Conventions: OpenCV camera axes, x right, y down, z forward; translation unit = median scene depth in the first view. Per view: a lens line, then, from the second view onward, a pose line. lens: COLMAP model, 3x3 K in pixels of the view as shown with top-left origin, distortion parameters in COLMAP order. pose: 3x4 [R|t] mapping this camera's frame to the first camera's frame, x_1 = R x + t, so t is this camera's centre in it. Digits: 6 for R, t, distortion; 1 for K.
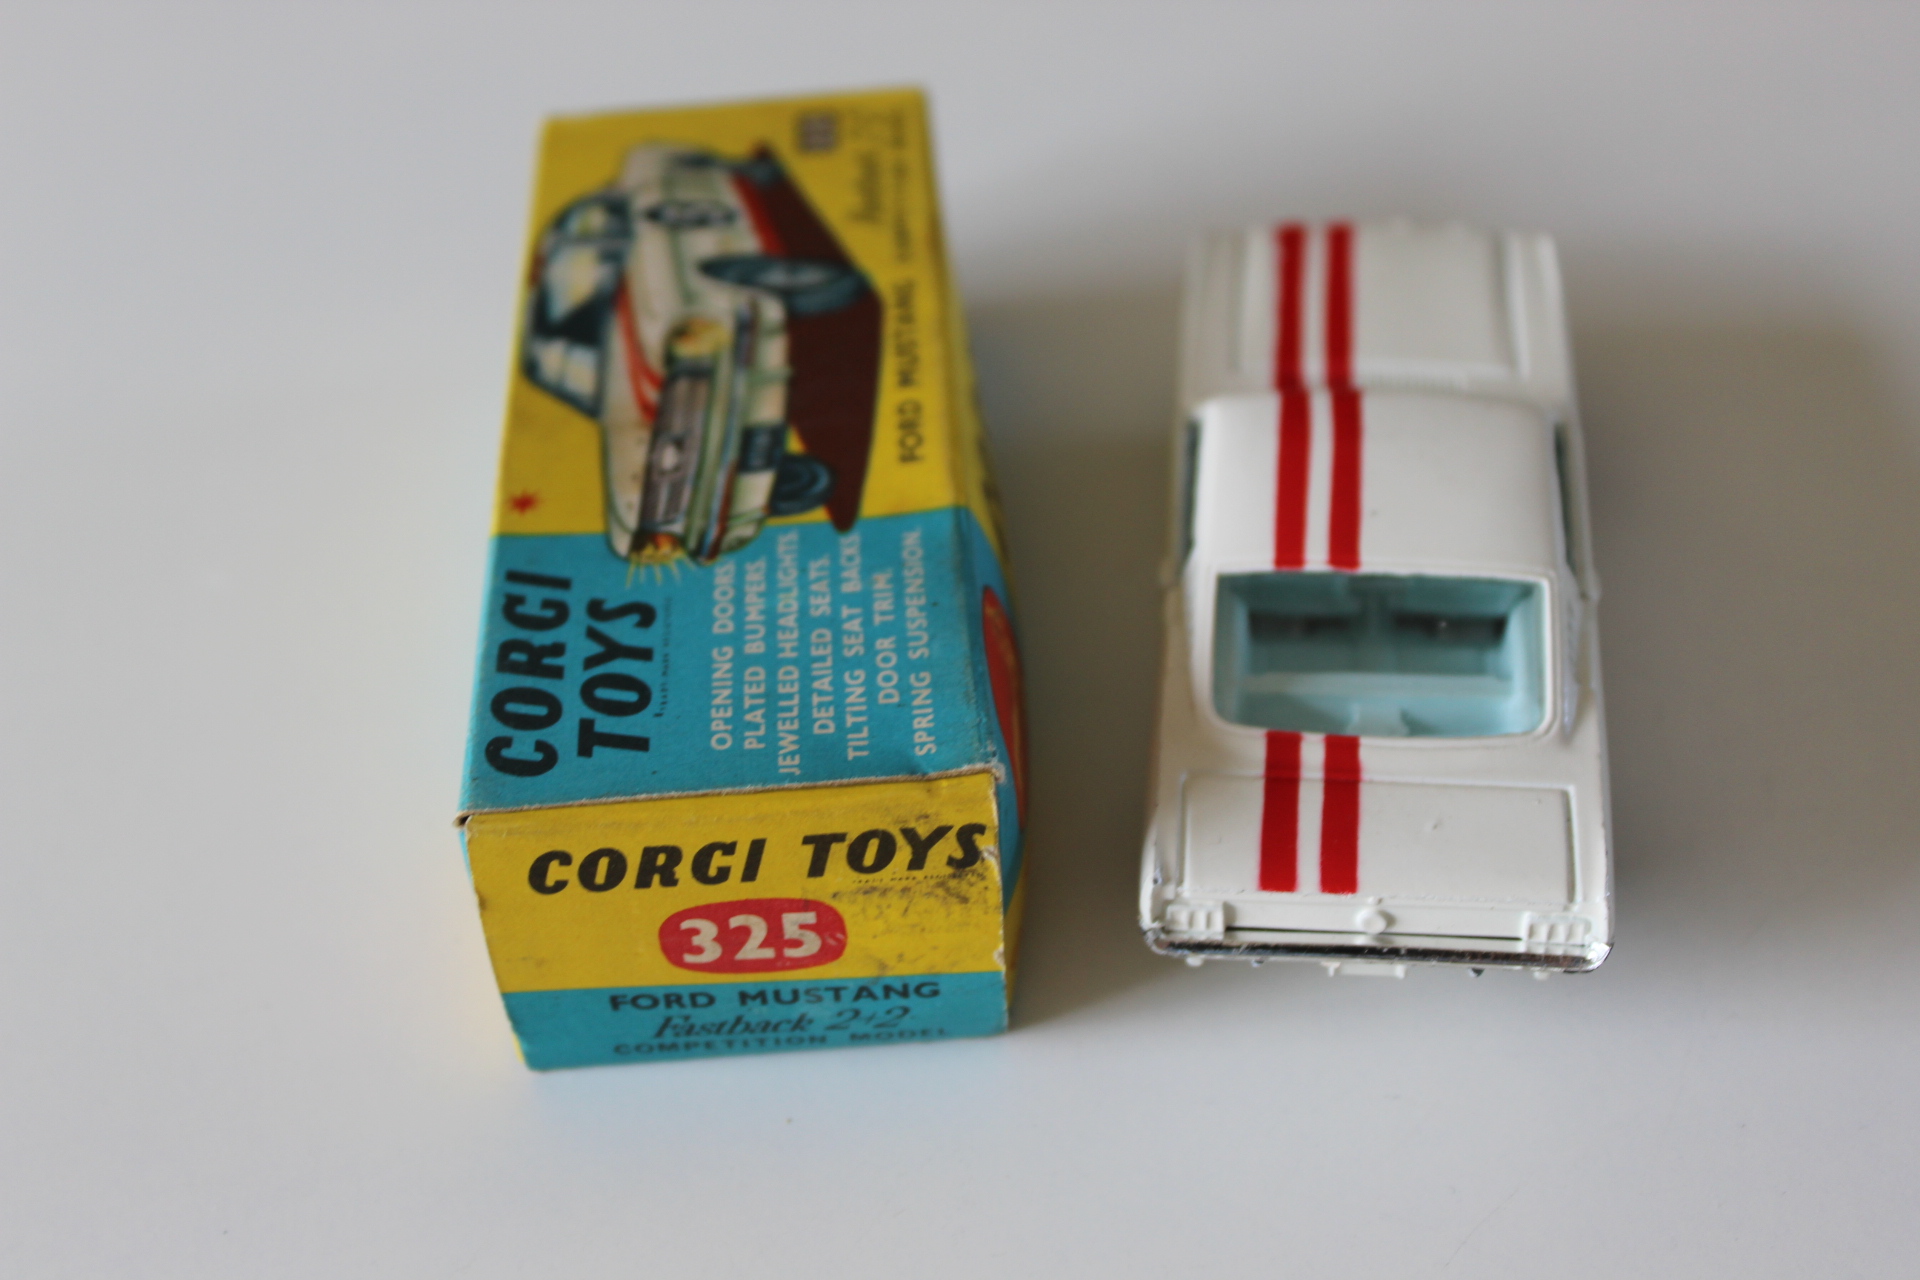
lens RADIAL K [[2748.3, 0, 960.0], [0, 2748.3, 640.0], [0, 0, 1]] dist [-0.116169, -0.015008]
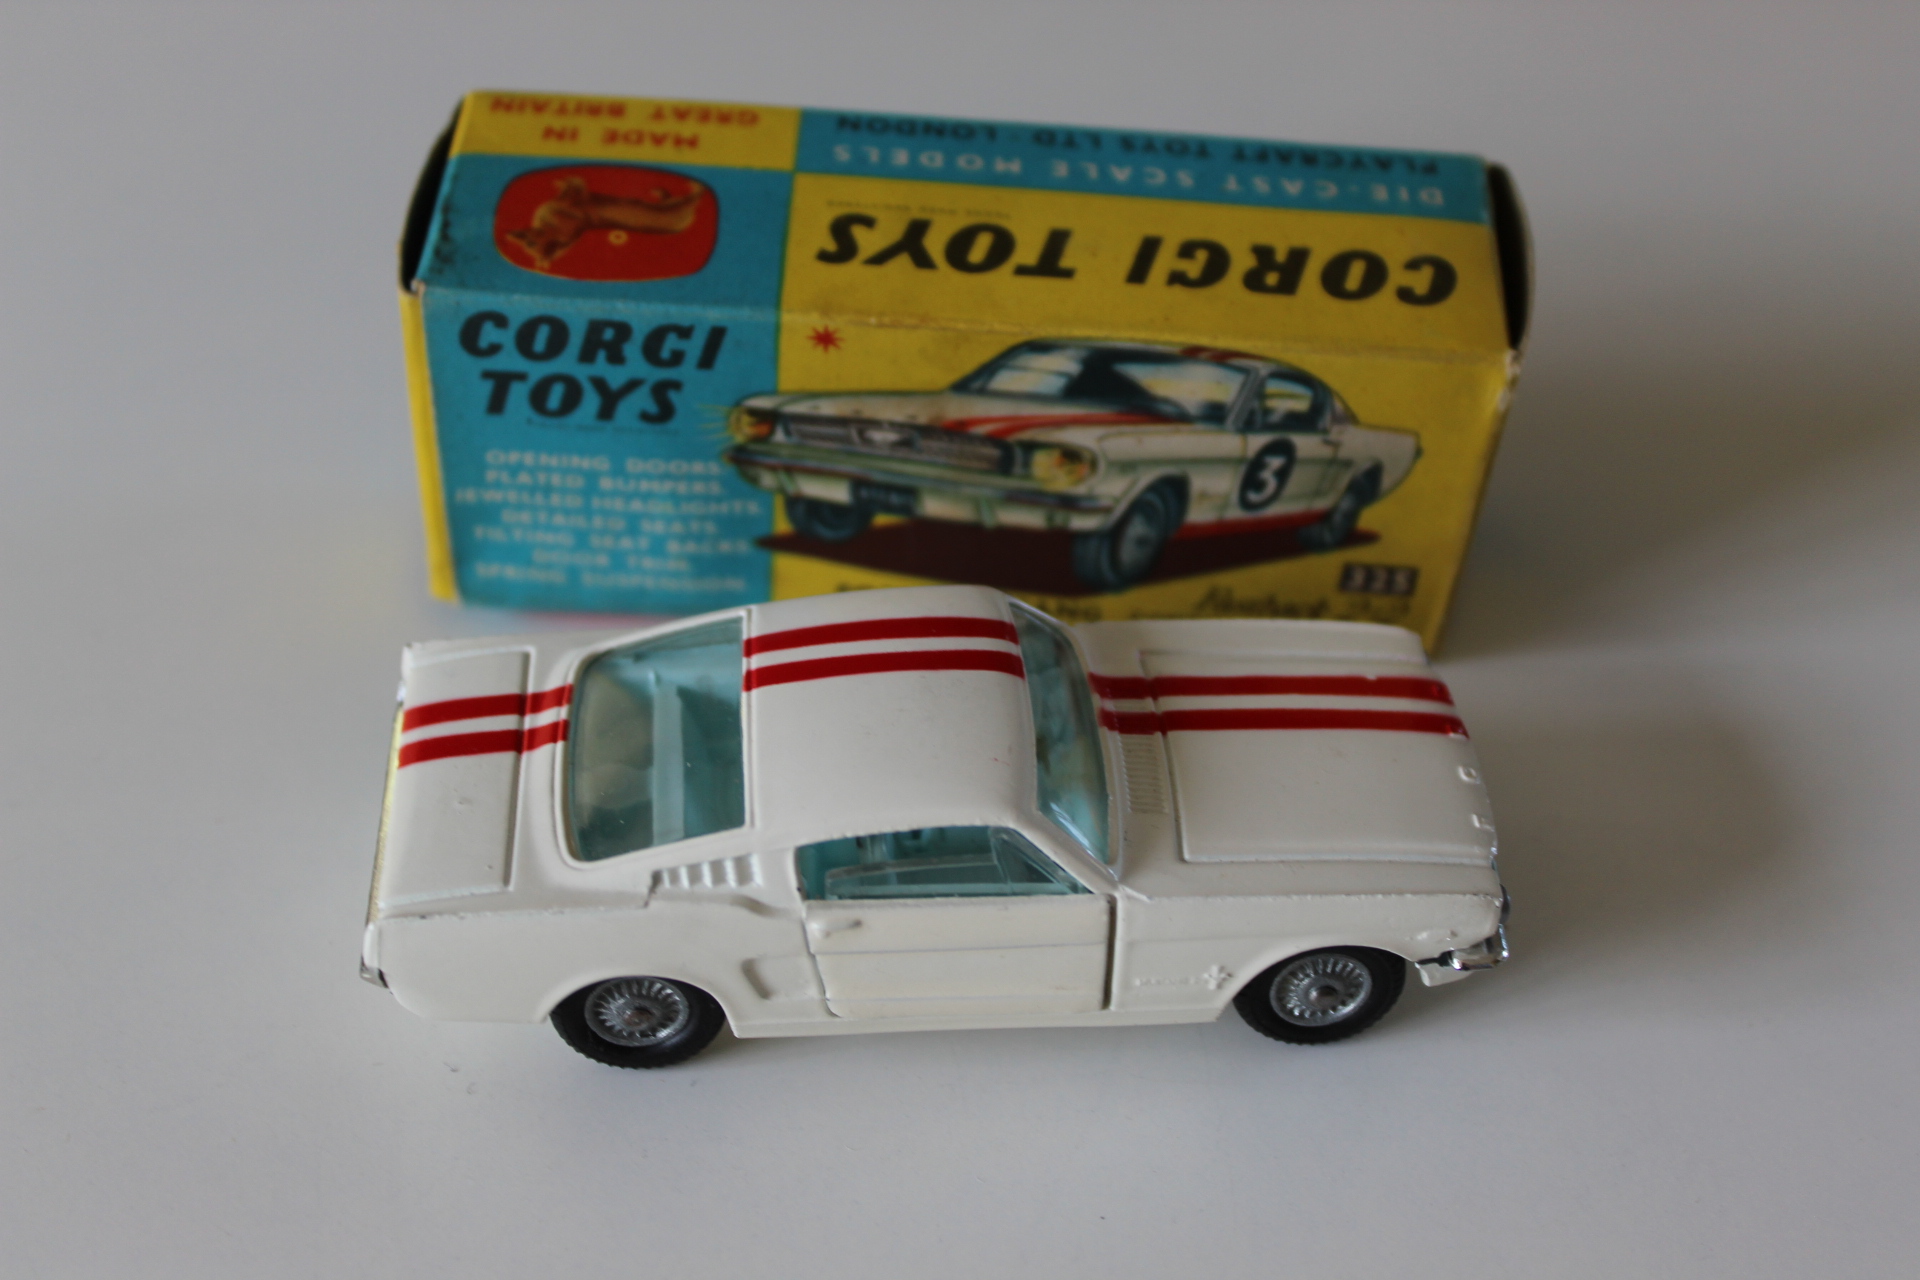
lens RADIAL K [[2748.3, 0, 960.0], [0, 2748.3, 640.0], [0, 0, 1]] dist [-0.116169, -0.015008]
pose [[-0.114526, 0.636504, 0.762723, -0.917476], [-0.650827, -0.628135, 0.426464, -0.620767], [0.750539, -0.447560, 0.486191, 0.483009]]
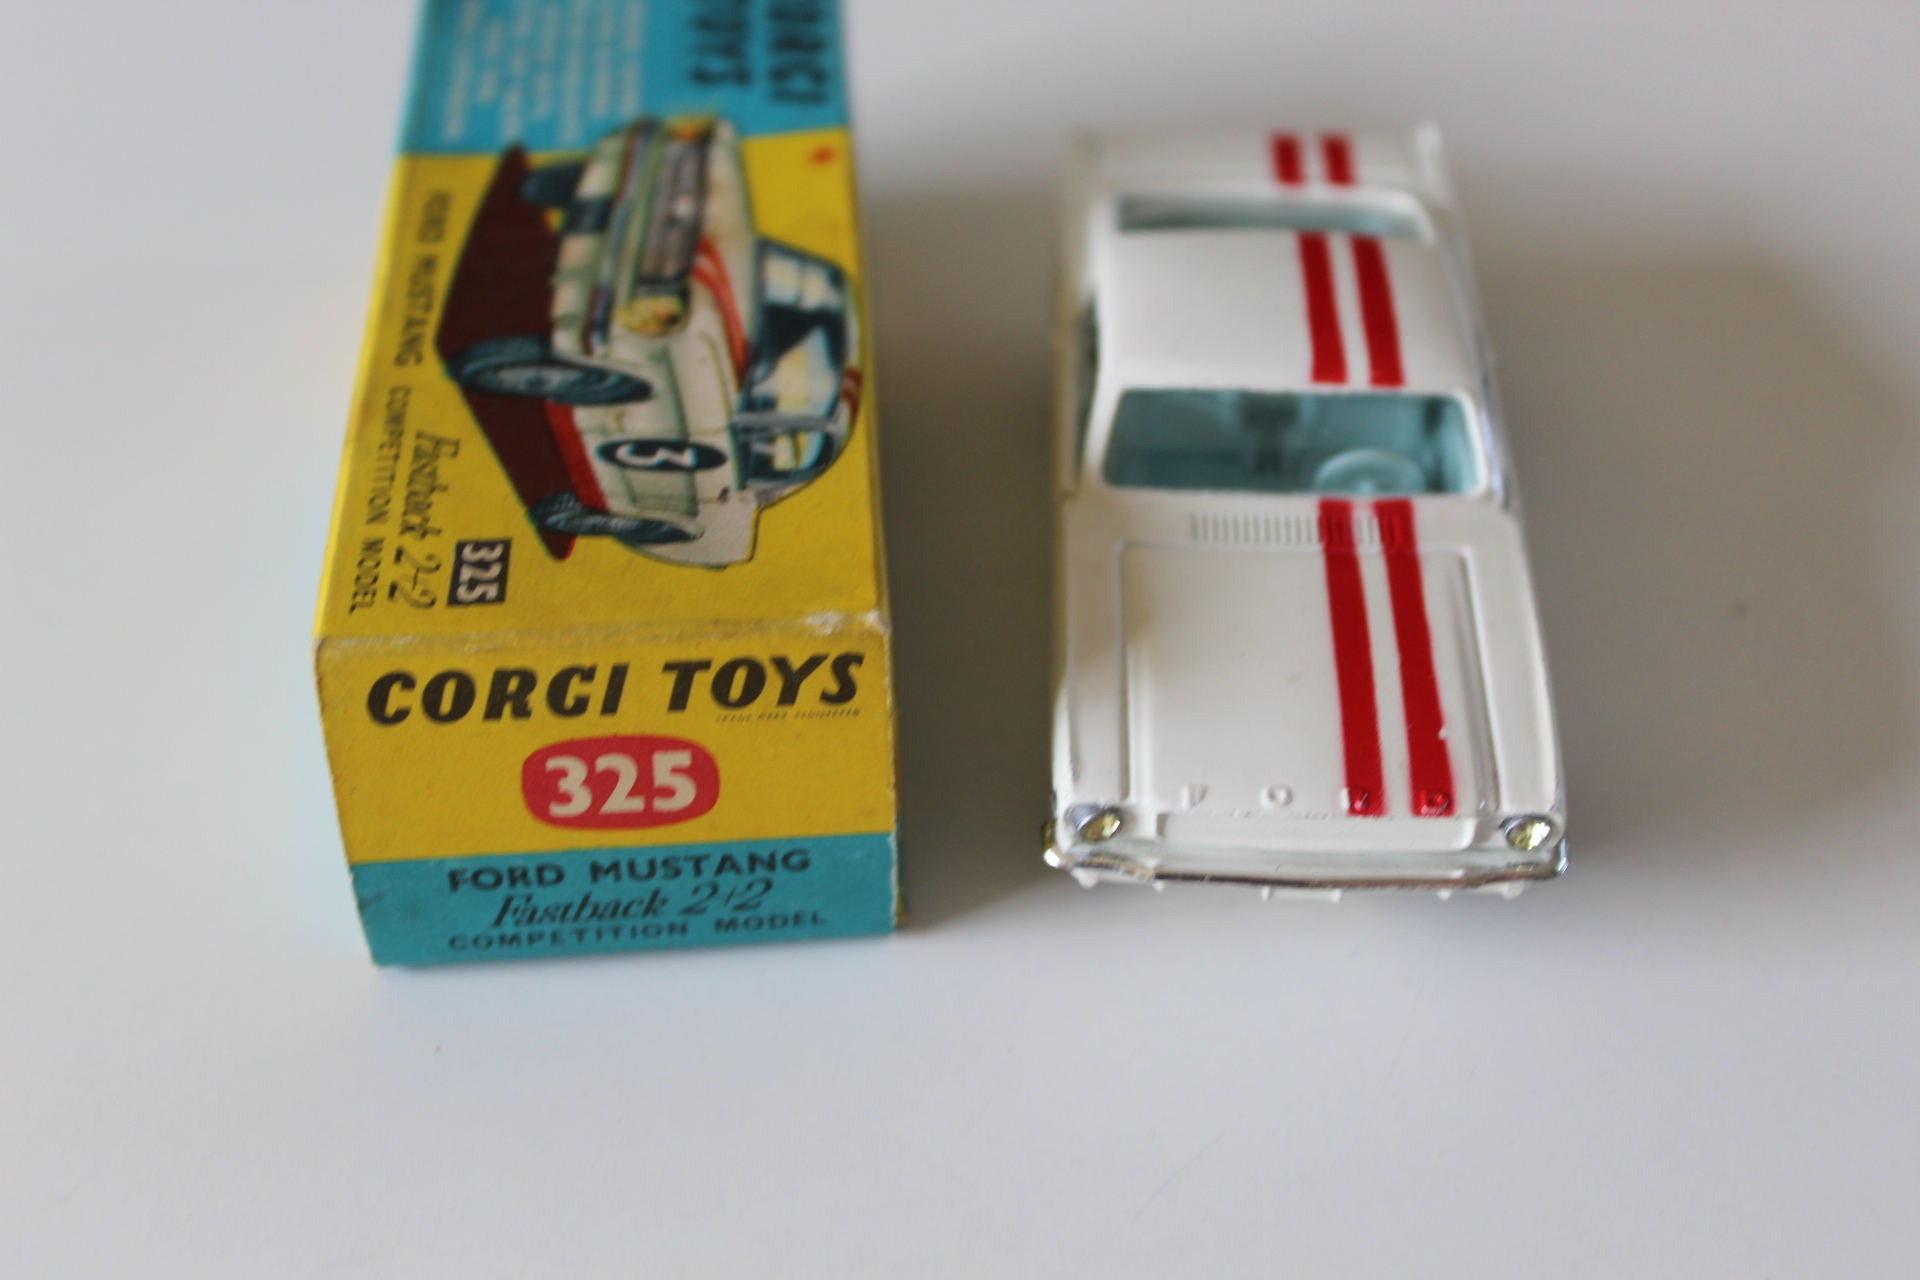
lens RADIAL K [[2748.3, 0, 960.0], [0, 2748.3, 640.0], [0, 0, 1]] dist [-0.116169, -0.015008]
pose [[-0.996775, 0.067513, 0.043386, -0.246570], [0.050428, 0.106360, 0.993048, -1.058379], [0.062429, 0.992033, -0.109422, 1.320482]]
